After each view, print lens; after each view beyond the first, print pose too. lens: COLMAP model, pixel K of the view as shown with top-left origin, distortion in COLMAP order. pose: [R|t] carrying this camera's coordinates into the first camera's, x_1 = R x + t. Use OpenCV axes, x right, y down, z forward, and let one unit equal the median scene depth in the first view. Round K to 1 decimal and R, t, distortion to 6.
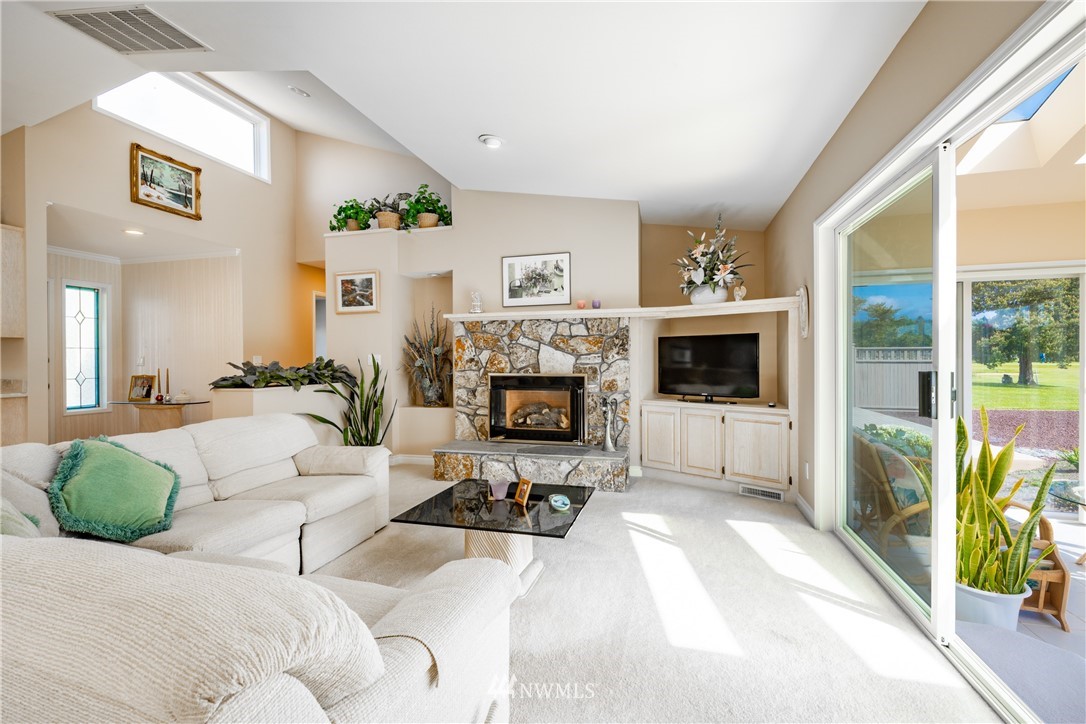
lens RADIAL K [[468.2, 0, 541.1], [0, 468.2, 360.8], [0, 0, 1]] dist [0.000560, -0.000515]
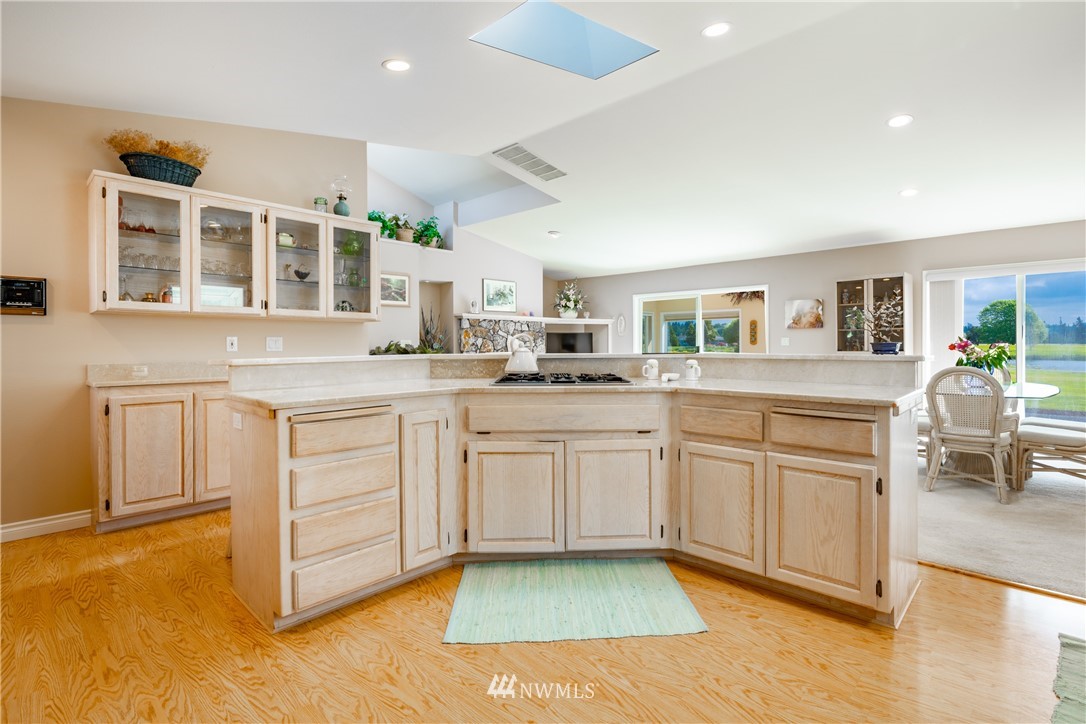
lens RADIAL K [[520.0, 0, 563.3], [0, 520.0, 346.8], [0, 0, 1]] dist [-0.000789, -0.000261]
pose [[0.450459, -0.000237, 0.892797, -1.563945], [0.007799, 0.999963, -0.003670, 0.015346], [-0.892763, 0.008616, 0.450444, -0.021841]]
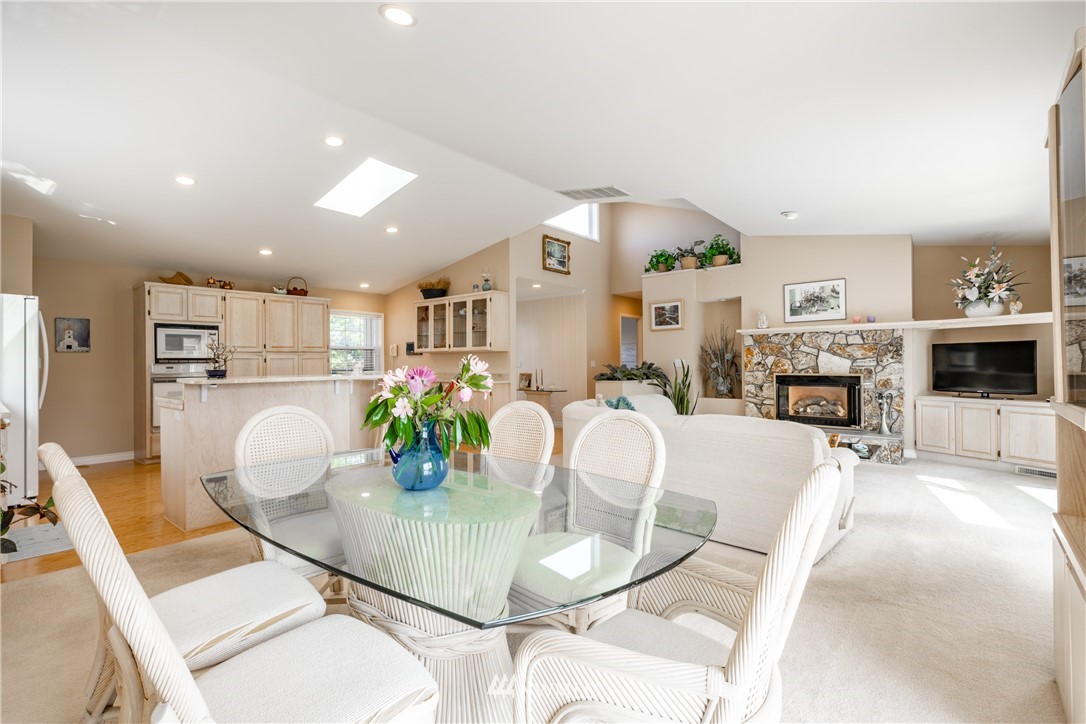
lens RADIAL K [[483.5, 0, 543.8], [0, 483.5, 359.9], [0, 0, 1]] dist [0.002830, -0.004350]
pose [[0.908801, -0.003498, -0.417215, -0.134259], [-0.000992, 0.999944, -0.010544, 0.004078], [0.417228, 0.009996, 0.908747, -0.529659]]
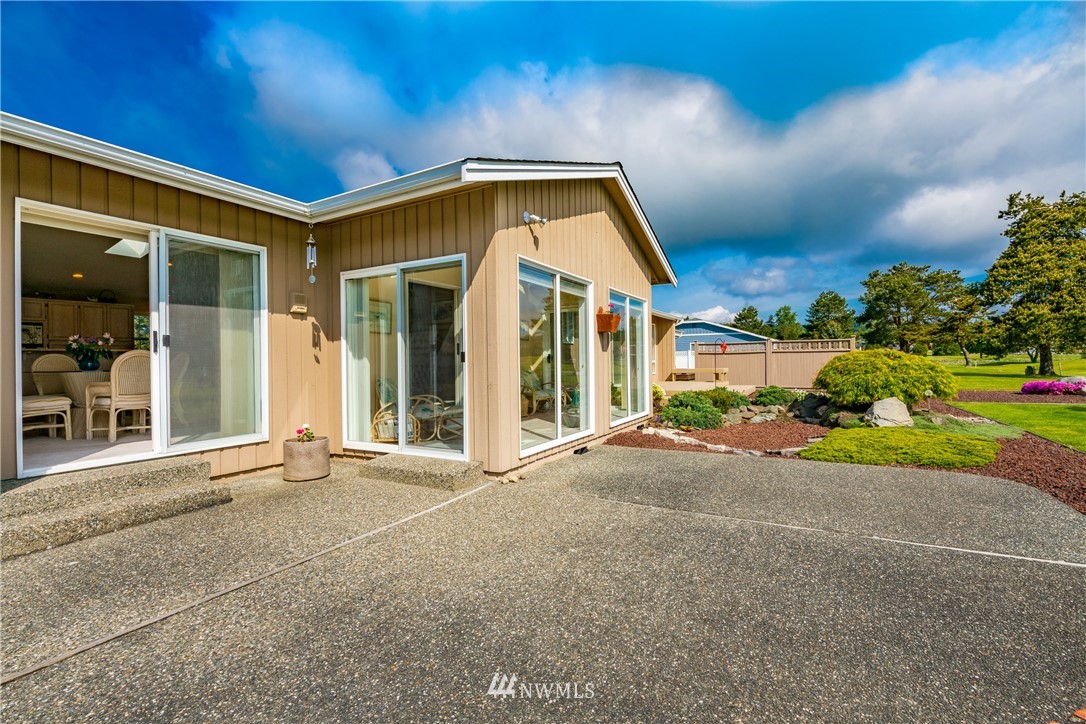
lens RADIAL K [[483.5, 0, 543.8], [0, 483.5, 359.9], [0, 0, 1]] dist [0.002830, -0.004350]
pose [[0.973950, -0.007853, -0.226625, 1.014097], [0.006555, 0.999958, -0.006479, 0.080668], [0.226667, 0.004825, 0.973960, -1.196057]]
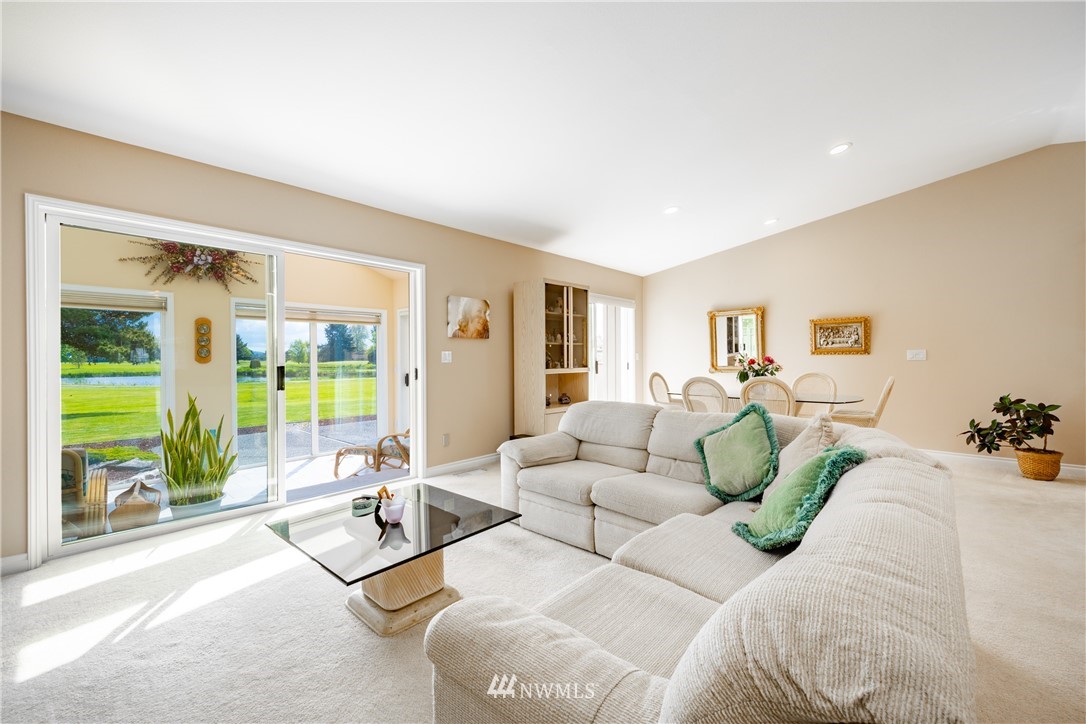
lens RADIAL K [[449.9, 0, 540.7], [0, 449.9, 359.7], [0, 0, 1]] dist [0.000125, -0.000135]
pose [[-0.896723, 0.009186, 0.442498, -0.366559], [0.014038, 0.999872, 0.007693, -0.000151], [-0.442370, 0.013110, -0.896737, 0.855566]]
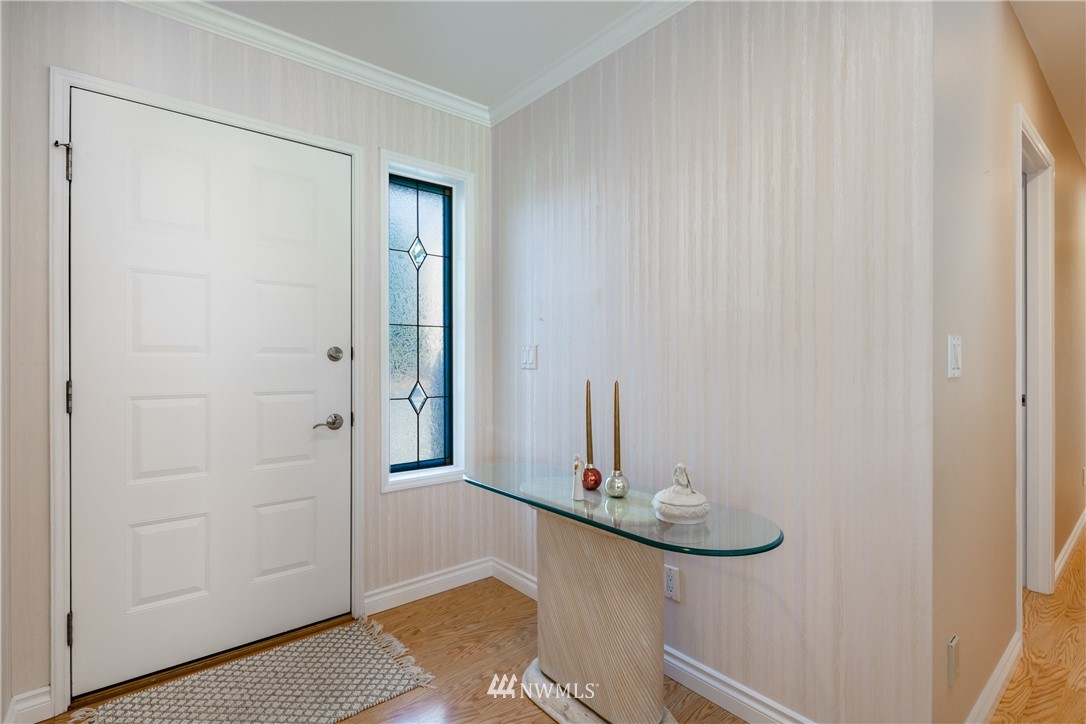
lens RADIAL K [[511.7, 0, 543.0], [0, 511.7, 362.0], [0, 0, 1]] dist [-0.000406, -0.000991]
pose [[0.820271, 0.006715, -0.571936, -0.747360], [-0.008762, 0.999961, -0.000825, 0.006077], [0.571908, 0.005688, 0.820298, 0.817650]]
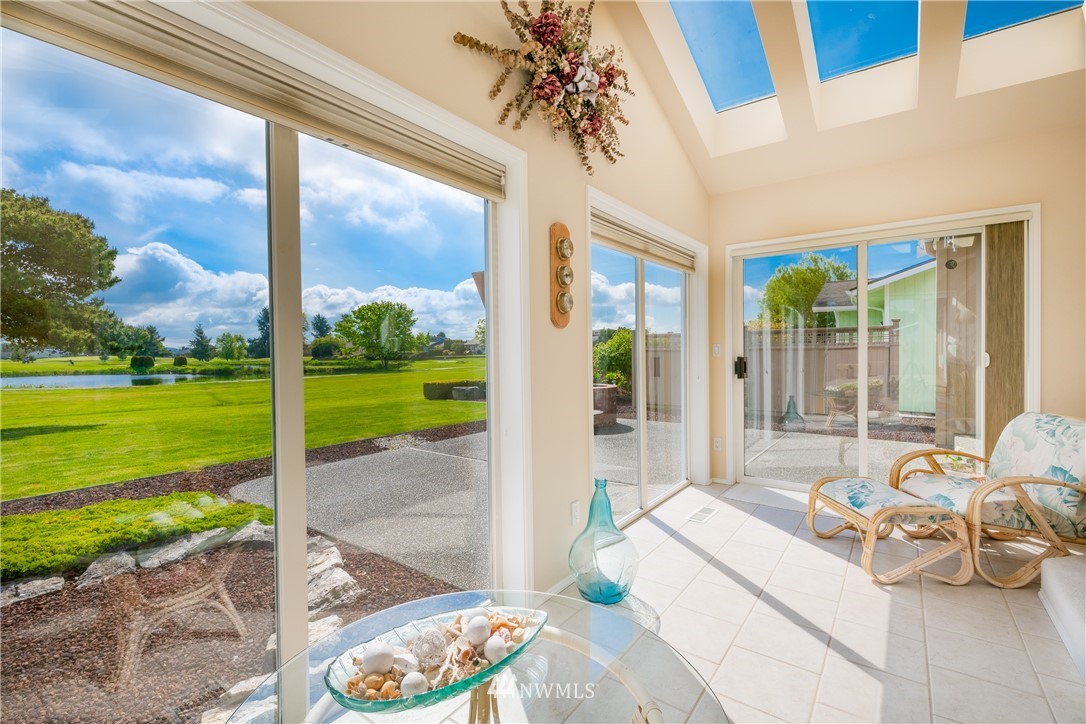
lens RADIAL K [[483.5, 0, 543.8], [0, 483.5, 359.9], [0, 0, 1]] dist [0.002830, -0.004350]
pose [[-0.935274, 0.012944, 0.353689, 0.651514], [0.022211, 0.999508, 0.022155, 0.026812], [-0.353228, 0.028577, -0.935101, 0.727329]]
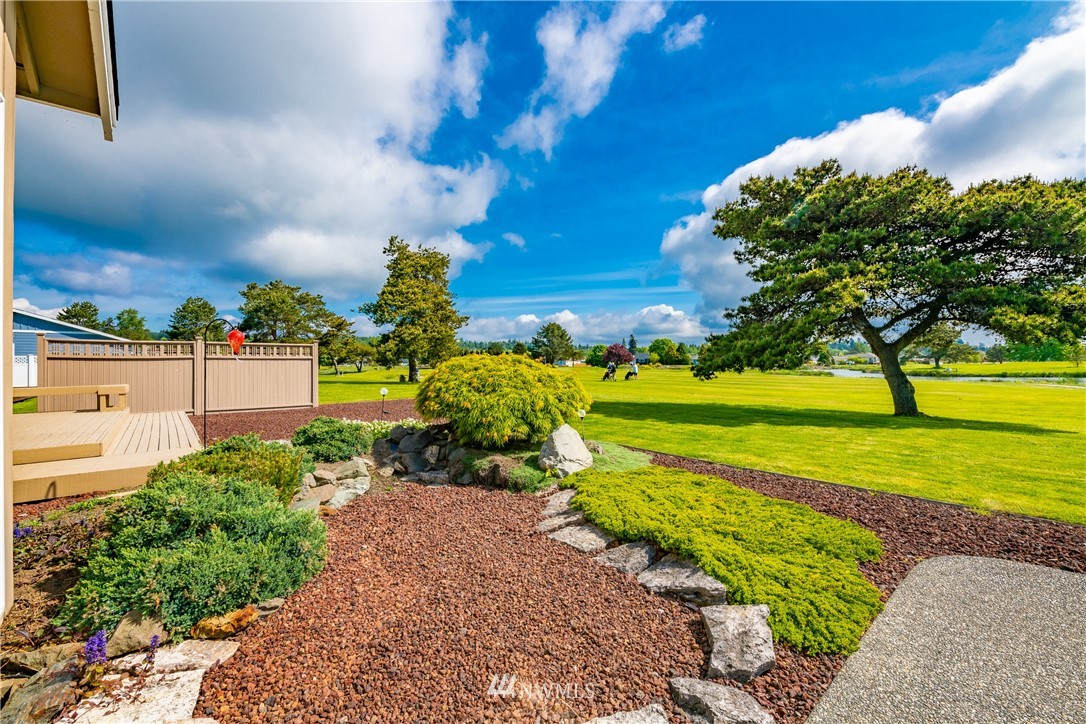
lens RADIAL K [[445.7, 0, 552.7], [0, 445.7, 363.0], [0, 0, 1]] dist [-0.006858, -0.000107]
pose [[0.541168, 0.004457, 0.840902, 0.923726], [0.009238, 0.999894, -0.011245, 0.074967], [-0.840864, 0.013854, 0.541070, 0.103670]]
